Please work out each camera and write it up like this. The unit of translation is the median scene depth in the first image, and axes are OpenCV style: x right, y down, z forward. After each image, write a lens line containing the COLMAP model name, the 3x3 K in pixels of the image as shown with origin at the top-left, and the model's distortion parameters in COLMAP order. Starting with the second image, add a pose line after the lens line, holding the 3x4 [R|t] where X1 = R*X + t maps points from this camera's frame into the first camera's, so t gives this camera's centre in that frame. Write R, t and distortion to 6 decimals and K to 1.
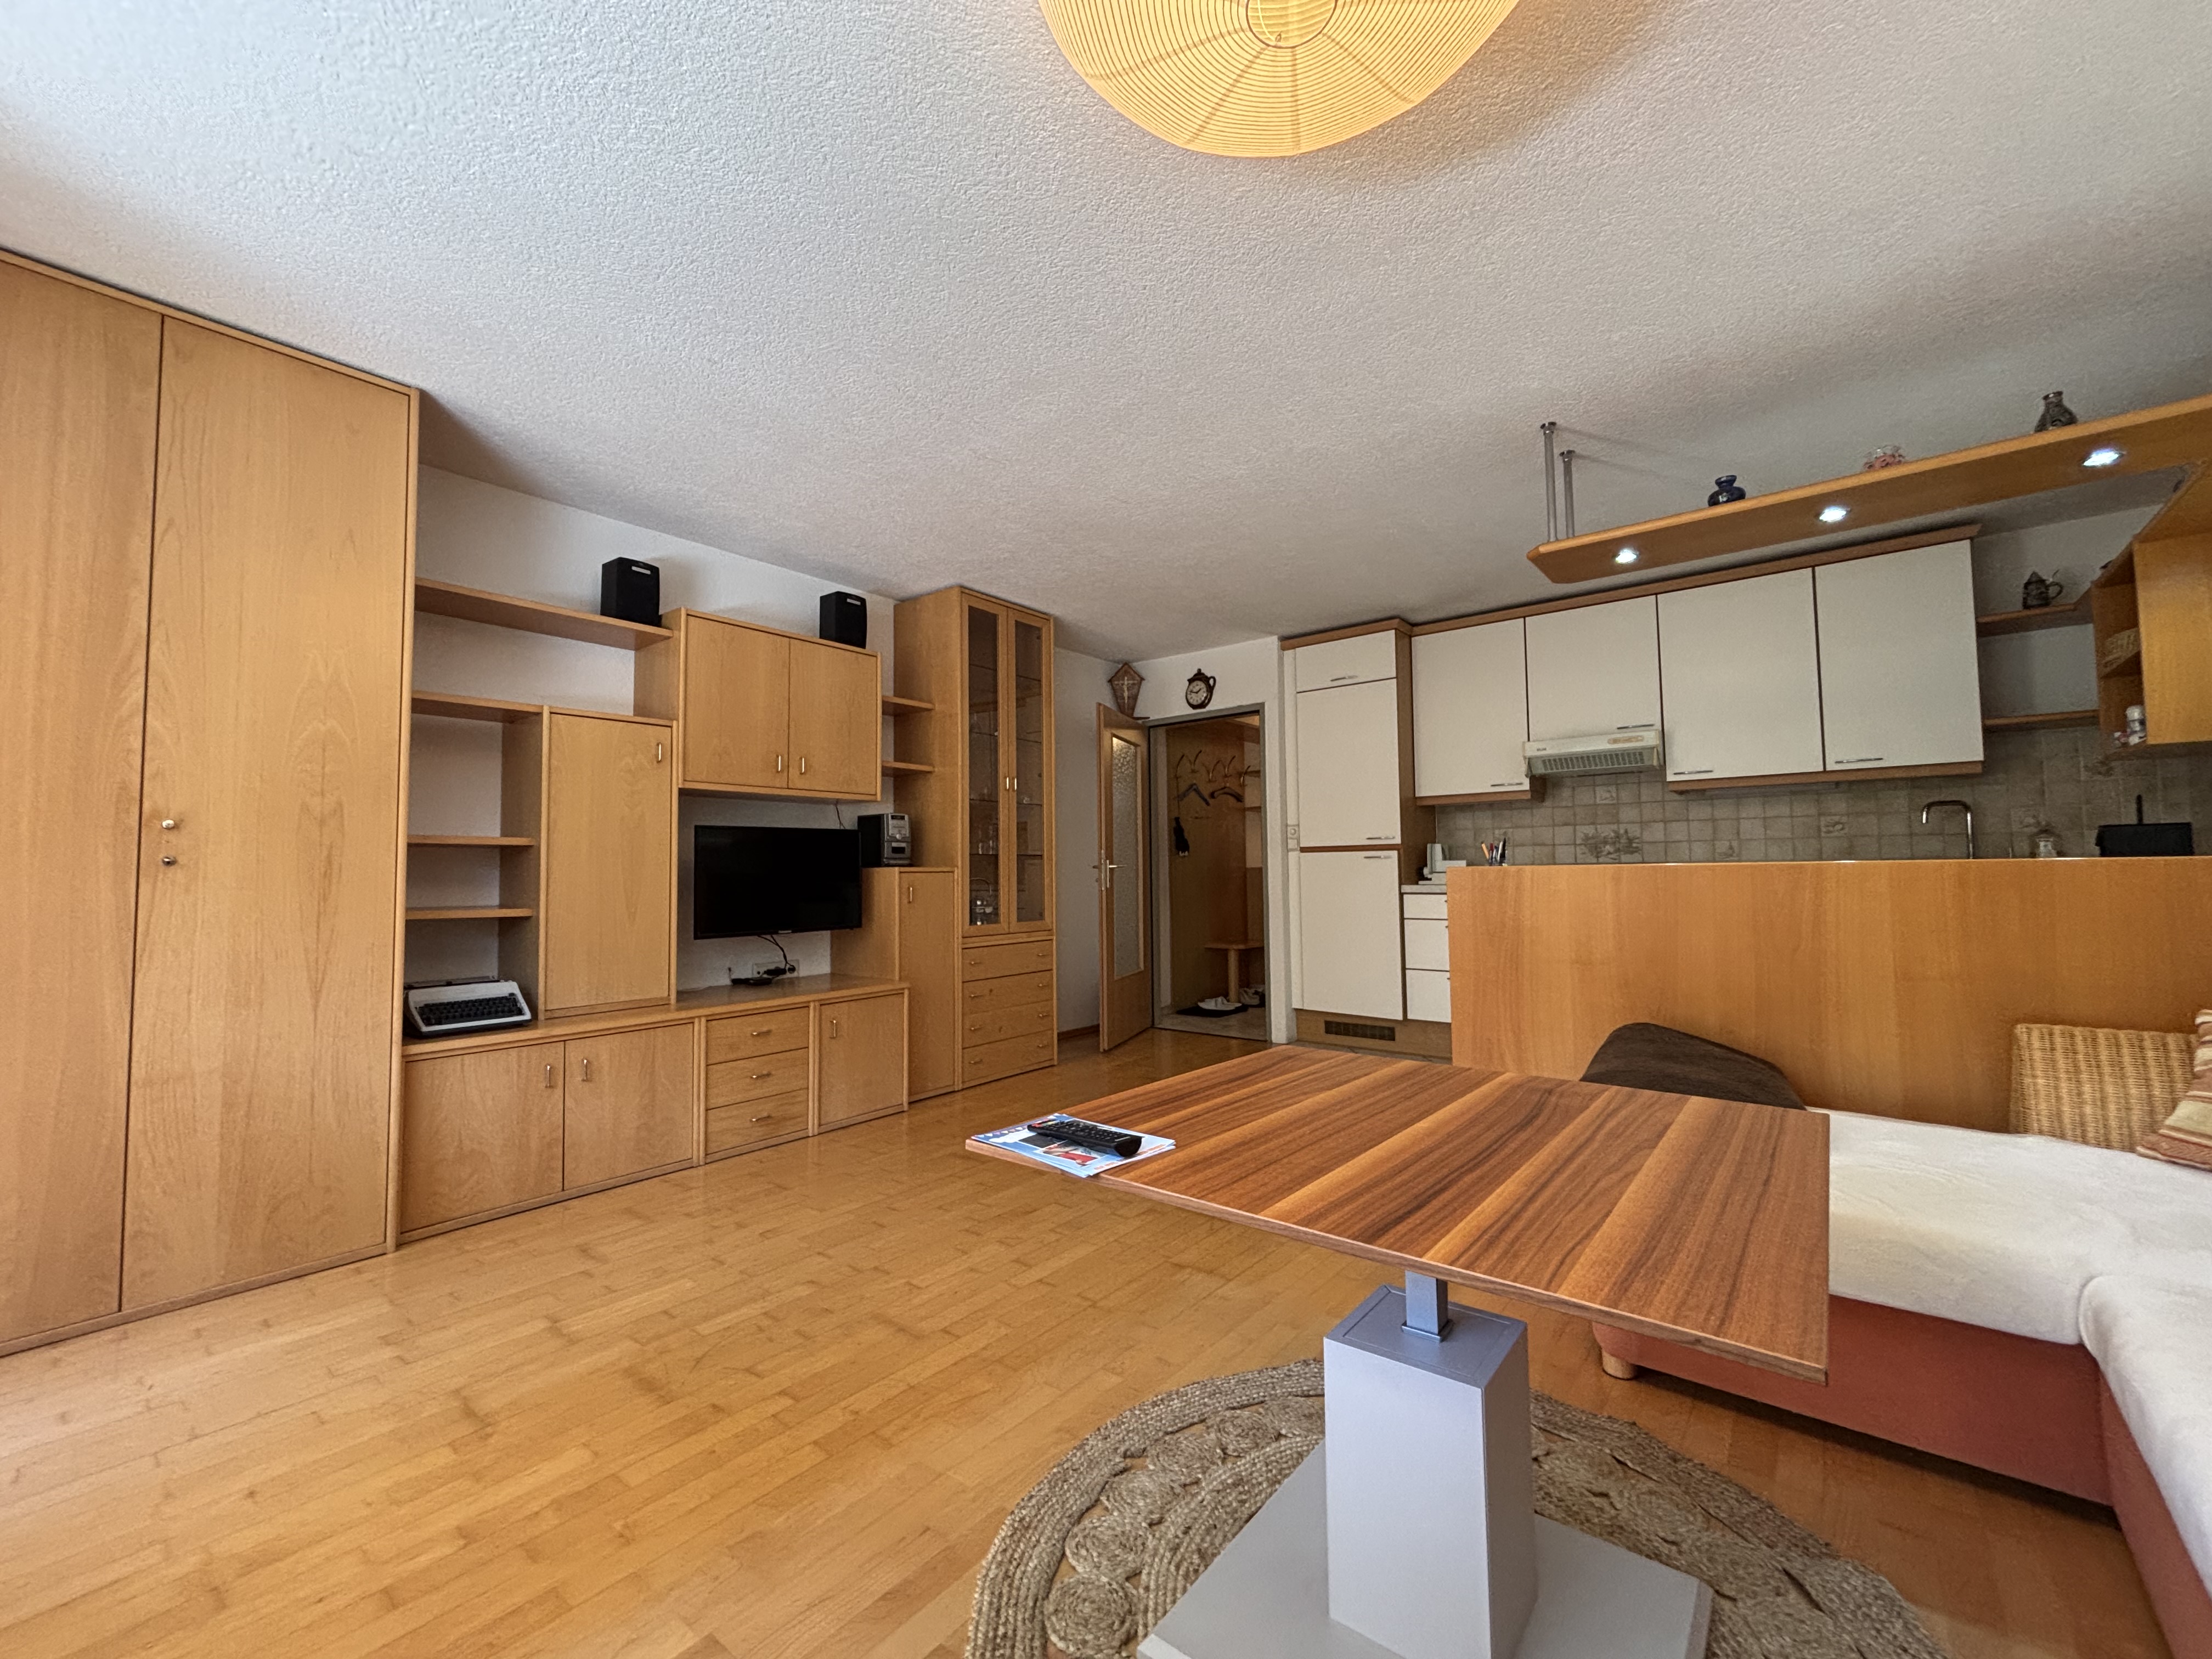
lens RADIAL K [[897.1, 0, 1106.0], [0, 897.1, 829.5], [0, 0, 1]] dist [-0.000126, 0.000387]
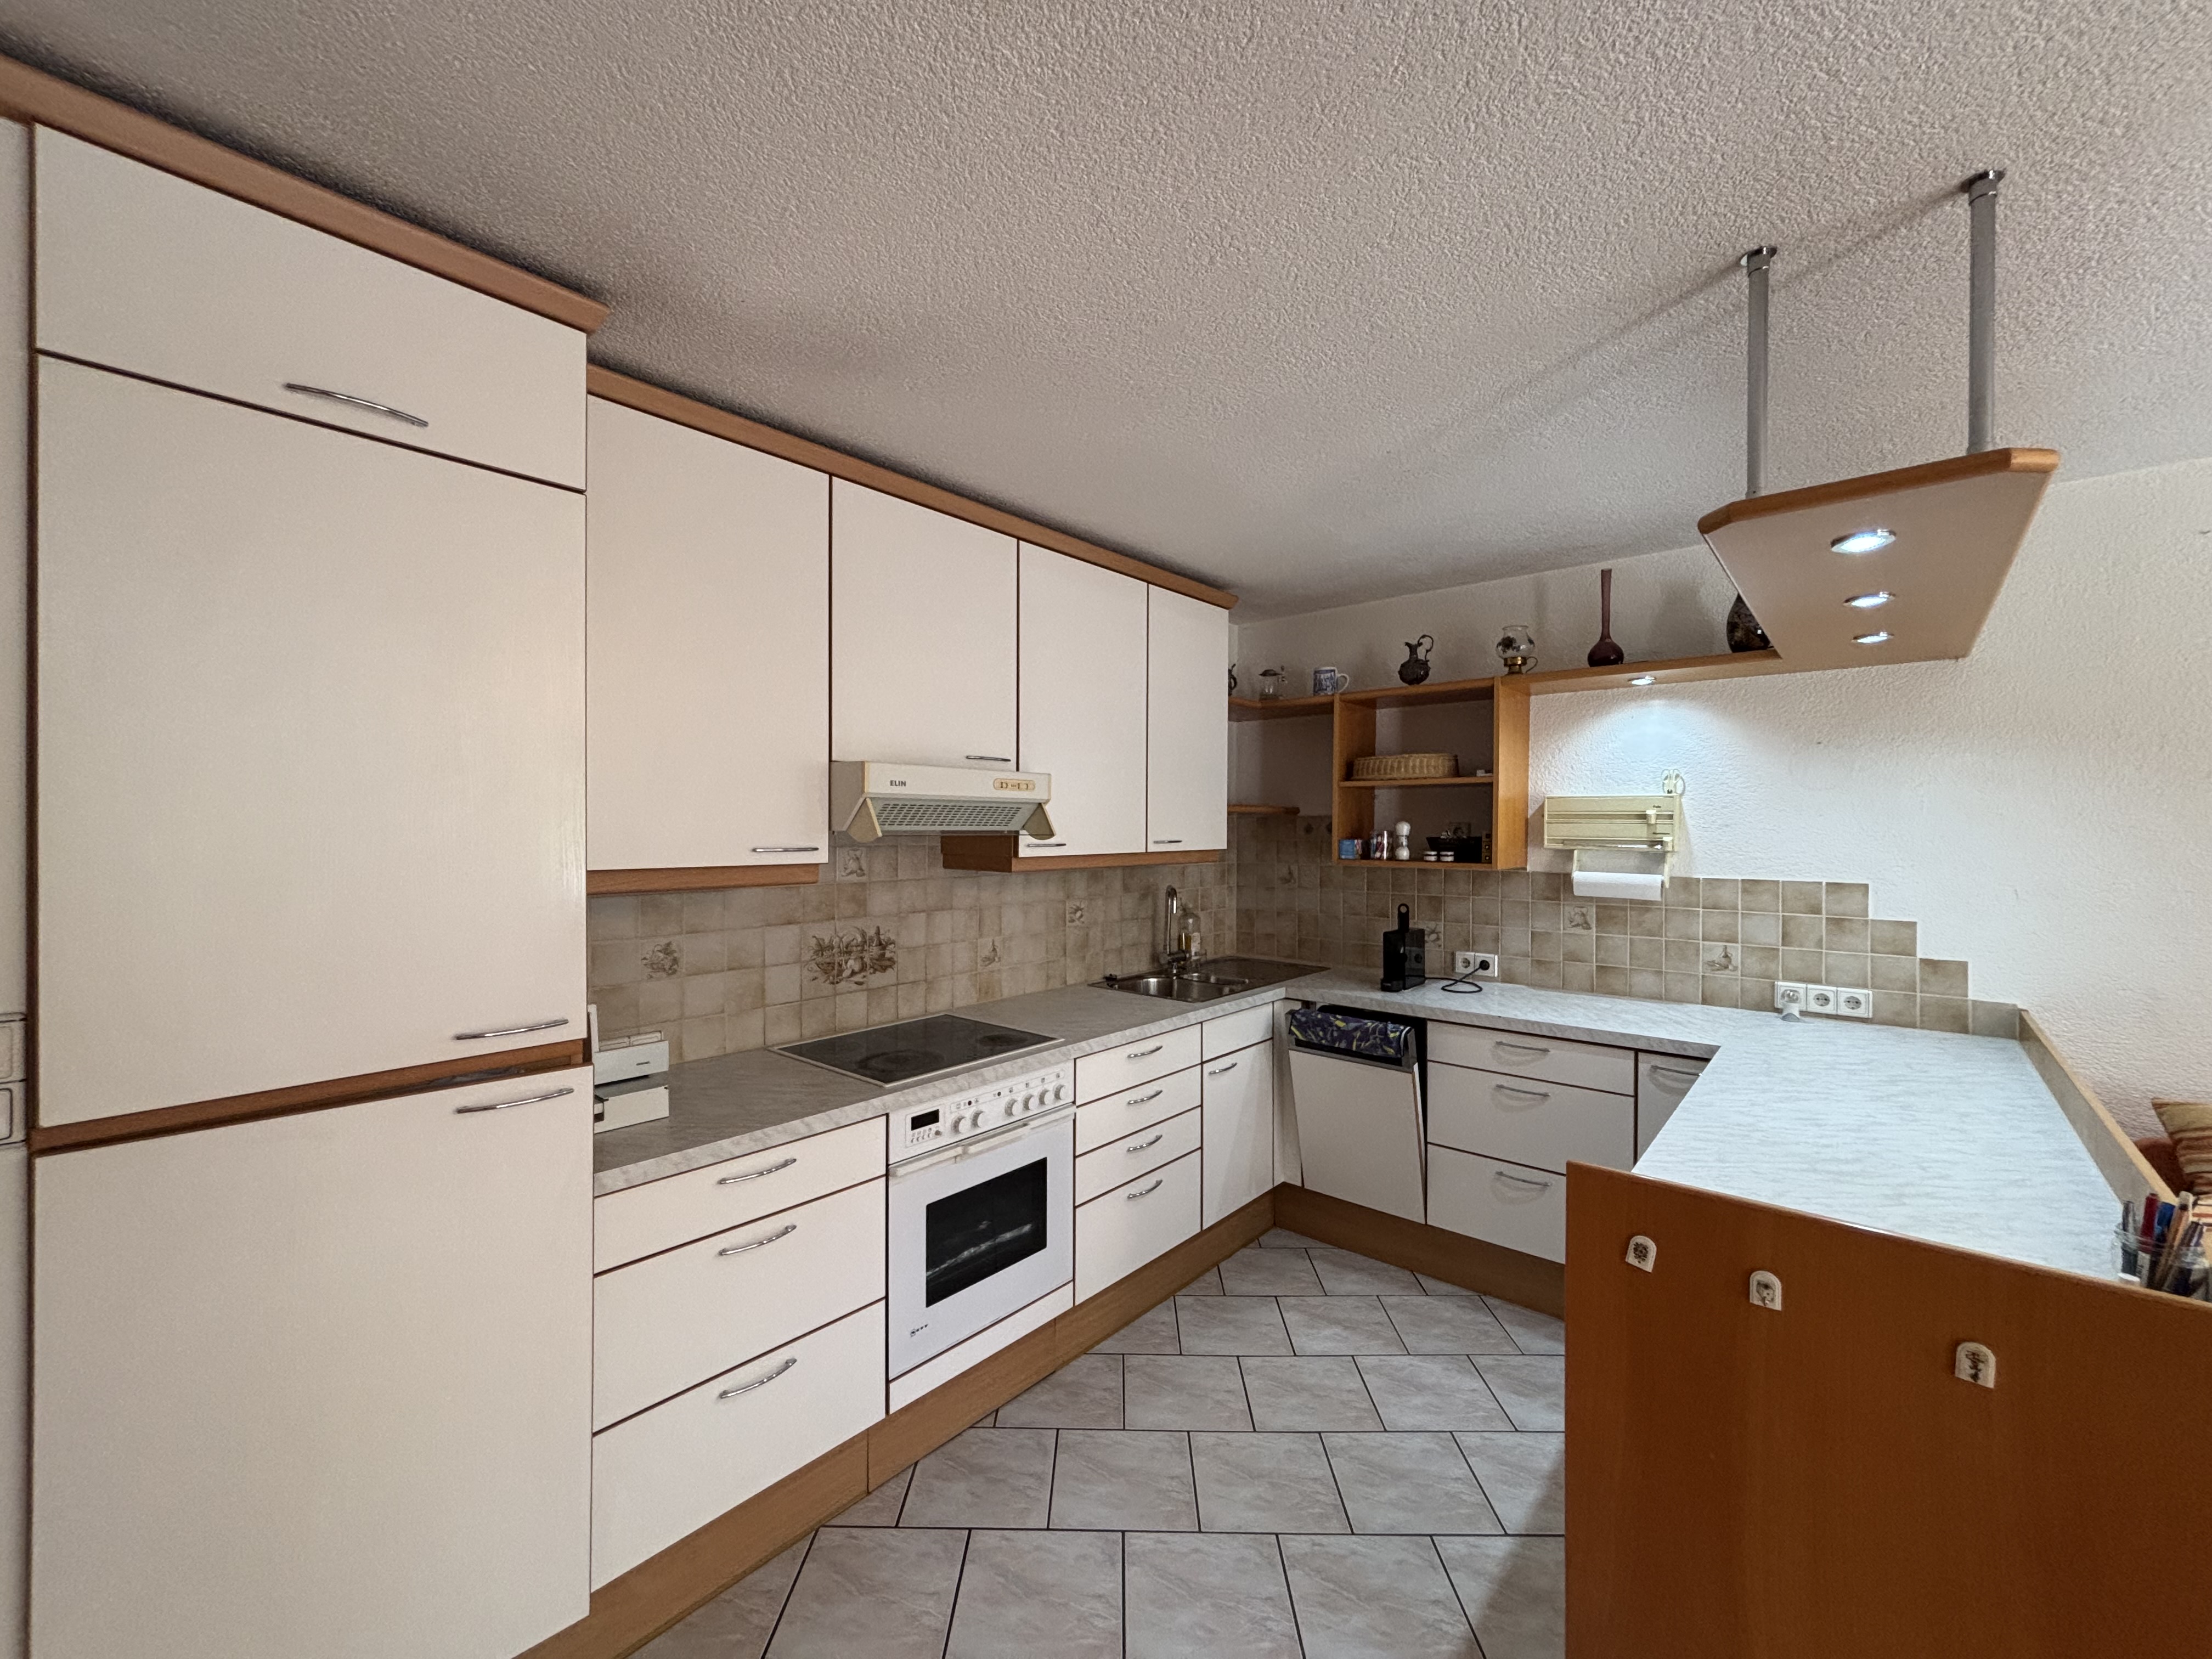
lens RADIAL K [[897.1, 0, 1106.0], [0, 897.1, 829.5], [0, 0, 1]] dist [-0.000126, 0.000387]
pose [[0.020621, 0.011225, 0.999724, 0.025007], [-0.056008, 0.998380, -0.010055, -0.063940], [-0.998217, -0.055785, 0.021216, 0.860996]]
